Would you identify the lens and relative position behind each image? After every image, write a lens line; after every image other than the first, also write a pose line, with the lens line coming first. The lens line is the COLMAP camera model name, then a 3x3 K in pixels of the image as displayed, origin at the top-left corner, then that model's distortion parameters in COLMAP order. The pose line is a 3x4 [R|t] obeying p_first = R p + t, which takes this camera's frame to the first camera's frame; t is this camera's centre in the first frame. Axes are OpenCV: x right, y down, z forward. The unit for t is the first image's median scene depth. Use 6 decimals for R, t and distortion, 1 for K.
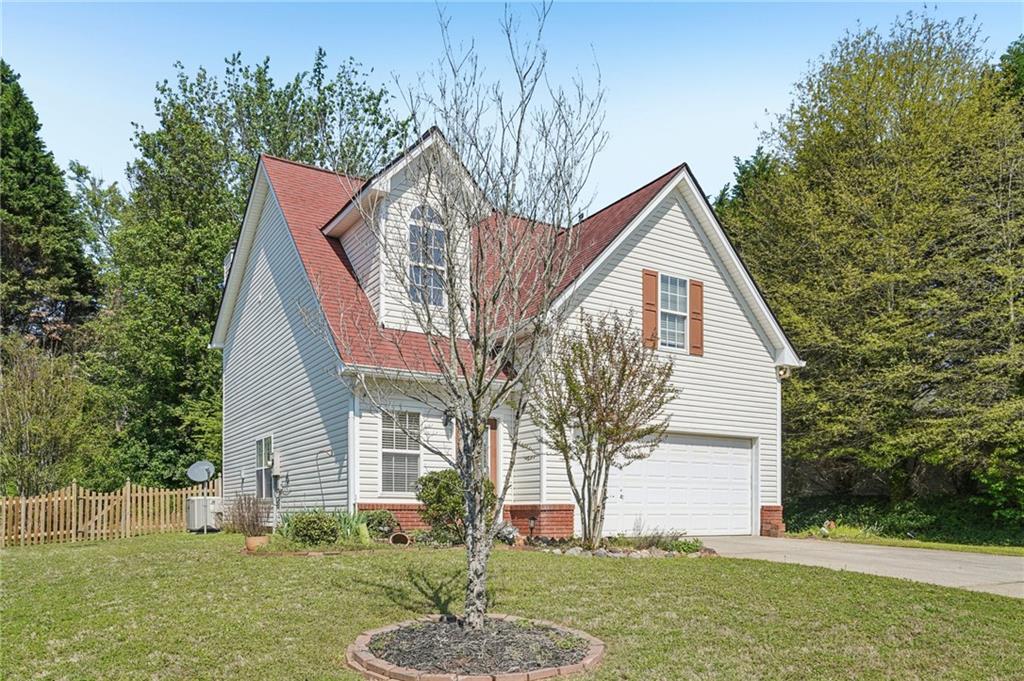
lens RADIAL K [[710.6, 0, 512.0], [0, 710.6, 340.5], [0, 0, 1]] dist [0.006549, 0.000866]
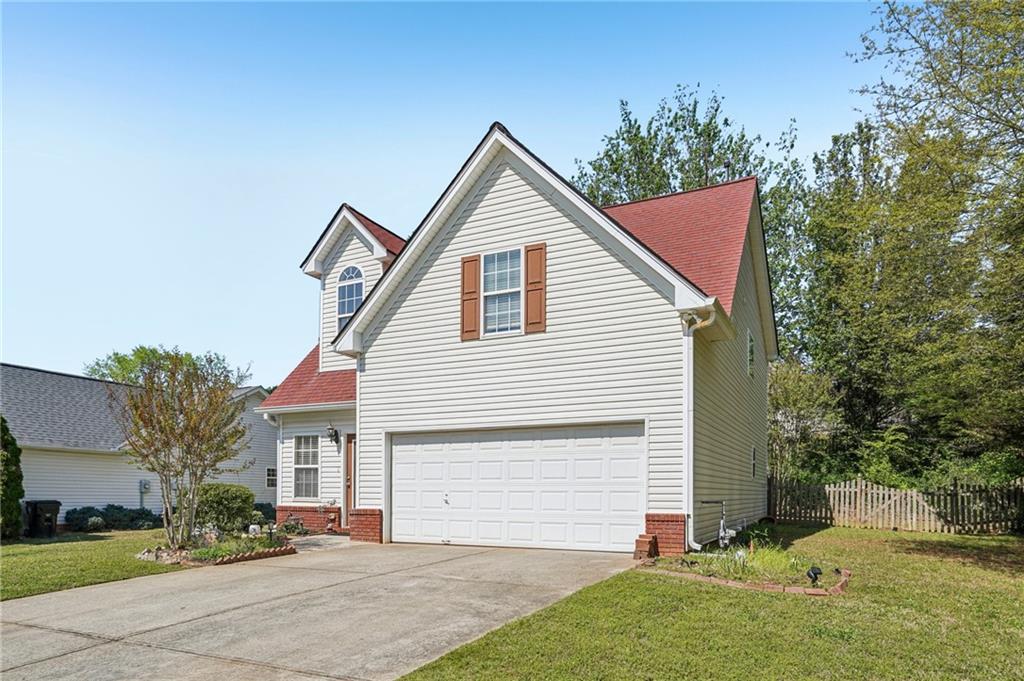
lens RADIAL K [[641.7, 0, 512.0], [0, 641.7, 340.5], [0, 0, 1]] dist [-0.004146, -0.000320]
pose [[0.529612, -0.199170, -0.824525, 0.887108], [0.190430, 0.975148, -0.113236, 0.112904], [0.826587, -0.097044, 0.554379, 0.566440]]
